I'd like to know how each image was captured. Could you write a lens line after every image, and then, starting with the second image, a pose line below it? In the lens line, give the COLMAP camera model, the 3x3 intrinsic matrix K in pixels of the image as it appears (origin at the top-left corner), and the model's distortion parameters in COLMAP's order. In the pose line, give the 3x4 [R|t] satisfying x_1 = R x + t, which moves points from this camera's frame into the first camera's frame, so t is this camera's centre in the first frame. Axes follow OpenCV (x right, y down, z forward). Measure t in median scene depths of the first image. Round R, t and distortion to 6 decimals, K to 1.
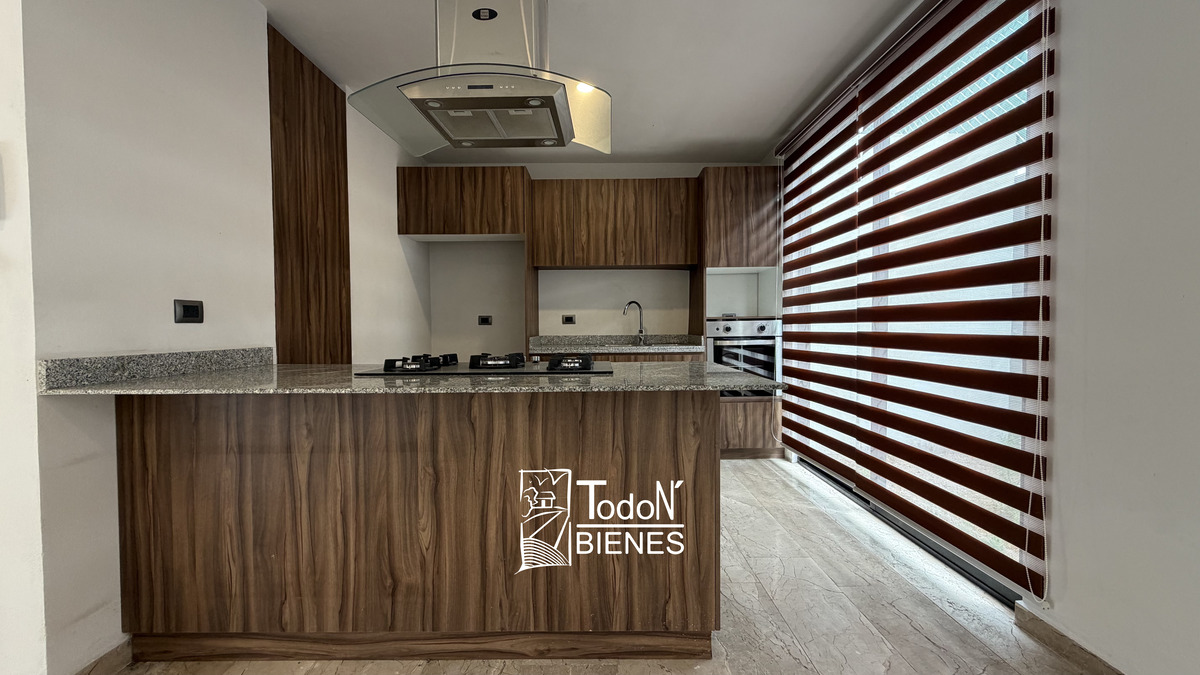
lens RADIAL K [[478.1, 0, 600.8], [0, 478.1, 339.2], [0, 0, 1]] dist [-0.001095, 0.000280]
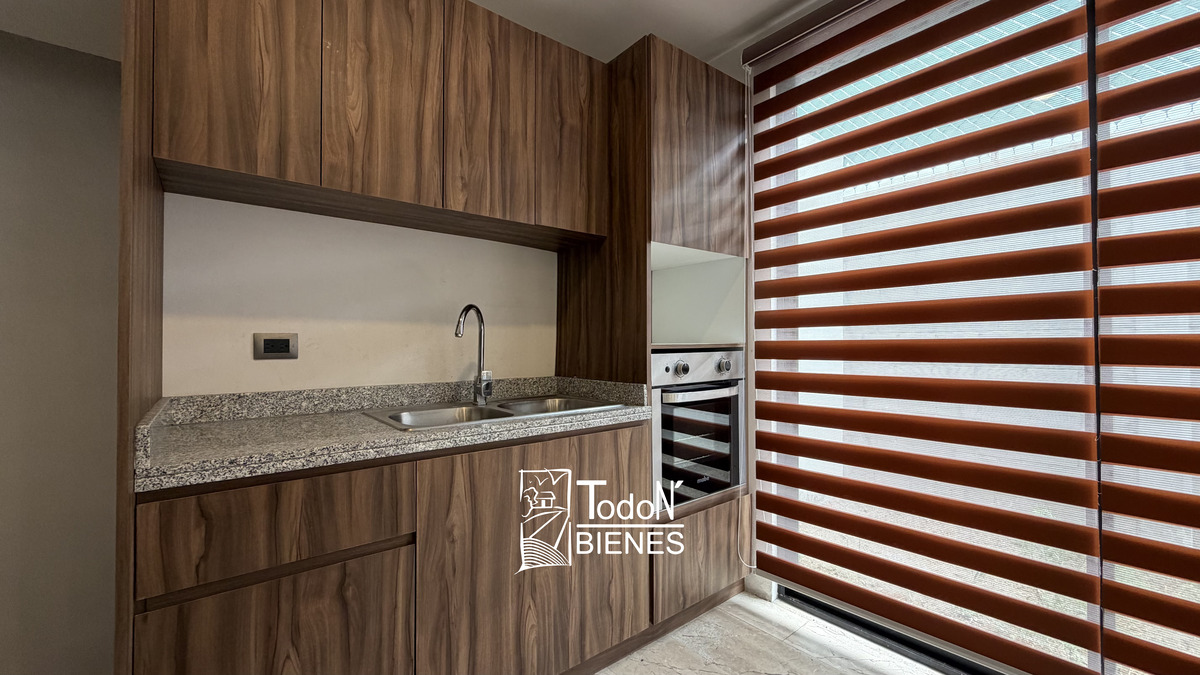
lens RADIAL K [[478.1, 0, 601.0], [0, 478.1, 339.6], [0, 0, 1]] dist [-0.001095, 0.000280]
pose [[0.771607, 0.011649, 0.635993, -0.125054], [0.009250, 0.999521, -0.029529, -0.039171], [-0.636033, 0.028668, 0.771129, 0.673045]]
